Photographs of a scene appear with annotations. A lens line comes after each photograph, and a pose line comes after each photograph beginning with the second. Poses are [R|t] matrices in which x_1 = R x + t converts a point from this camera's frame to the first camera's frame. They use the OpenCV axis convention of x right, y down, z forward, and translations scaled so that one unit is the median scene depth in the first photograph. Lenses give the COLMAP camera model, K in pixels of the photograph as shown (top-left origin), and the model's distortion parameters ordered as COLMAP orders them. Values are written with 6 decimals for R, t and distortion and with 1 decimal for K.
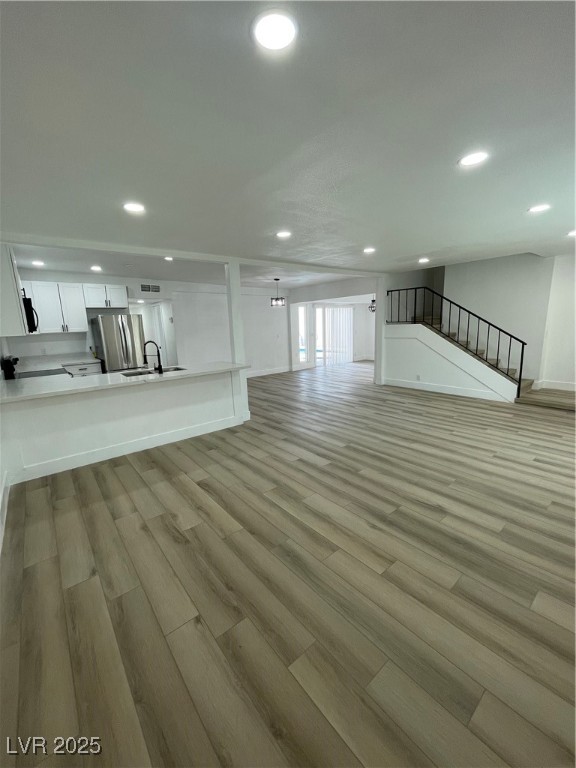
lens RADIAL K [[313.5, 0, 282.2], [0, 313.5, 381.6], [0, 0, 1]] dist [-0.001869, 0.000276]
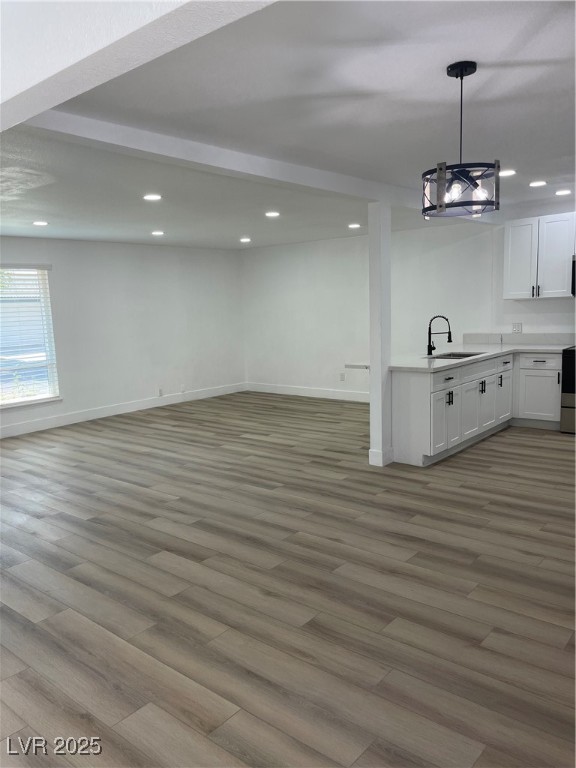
lens RADIAL K [[586.2, 0, 288.0], [0, 586.2, 391.6], [0, 0, 1]] dist [0.021931, -0.009770]
pose [[-0.976114, 0.103166, -0.191200, 0.348856], [0.035200, 0.943535, 0.329398, -0.538985], [0.214387, 0.314800, -0.924629, 2.780875]]
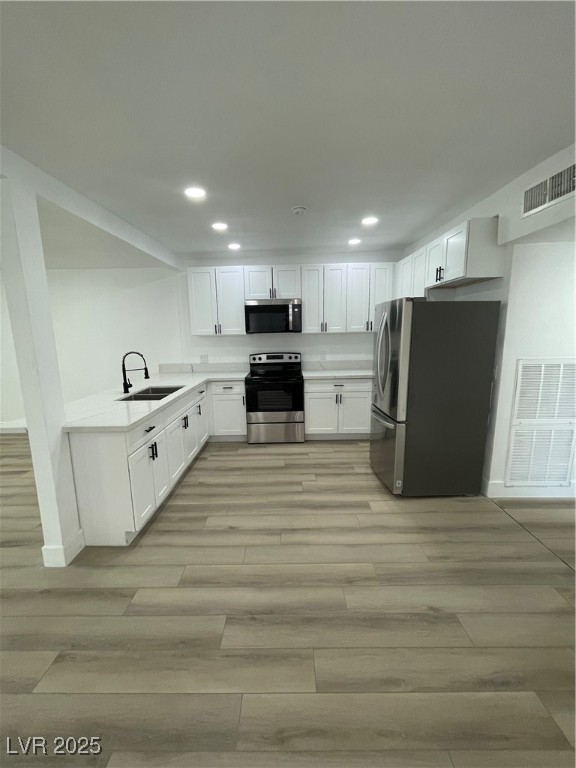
lens RADIAL K [[313.5, 0, 287.3], [0, 313.5, 384.2], [0, 0, 1]] dist [-0.001869, 0.000276]
pose [[-0.626803, 0.180733, -0.757927, -0.043291], [-0.101800, 0.945394, 0.309624, -0.390071], [0.772499, 0.271230, -0.574178, 2.043764]]
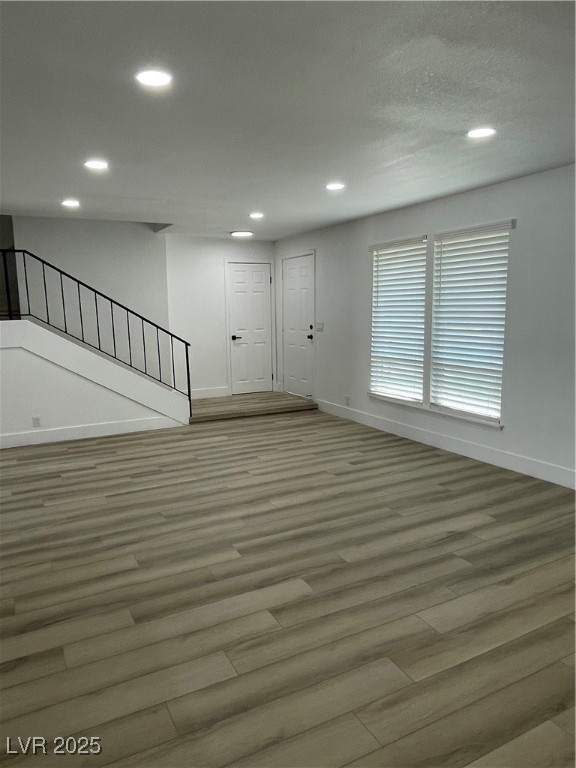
lens RADIAL K [[528.7, 0, 283.2], [0, 528.7, 380.1], [0, 0, 1]] dist [0.004148, -0.003379]
pose [[0.194977, -0.111627, 0.974435, -0.632820], [0.192042, 0.978617, 0.073680, -0.125614], [-0.961823, 0.172766, 0.212245, 0.761484]]
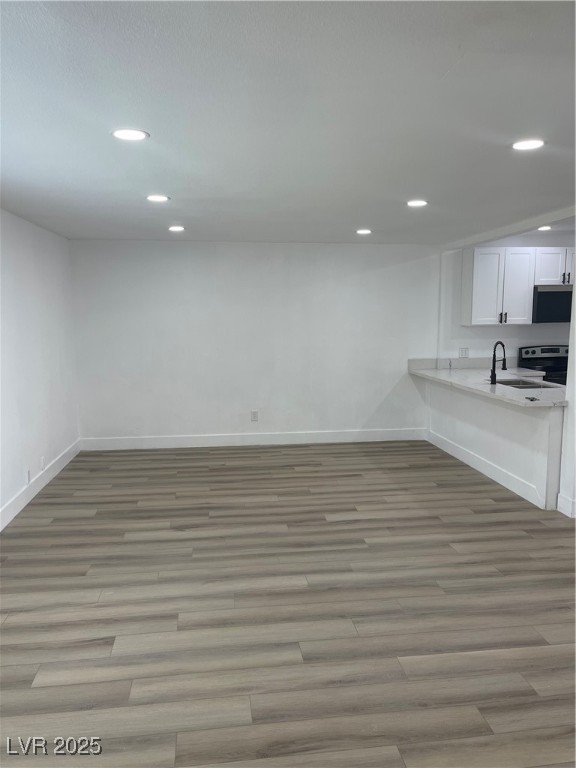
lens RADIAL K [[586.2, 0, 288.2], [0, 586.2, 385.3], [0, 0, 1]] dist [0.021931, -0.009770]
pose [[-0.519154, 0.147033, -0.841939, 1.273237], [-0.130828, 0.959811, 0.248289, -0.365521], [0.844608, 0.239049, -0.479053, 1.453985]]
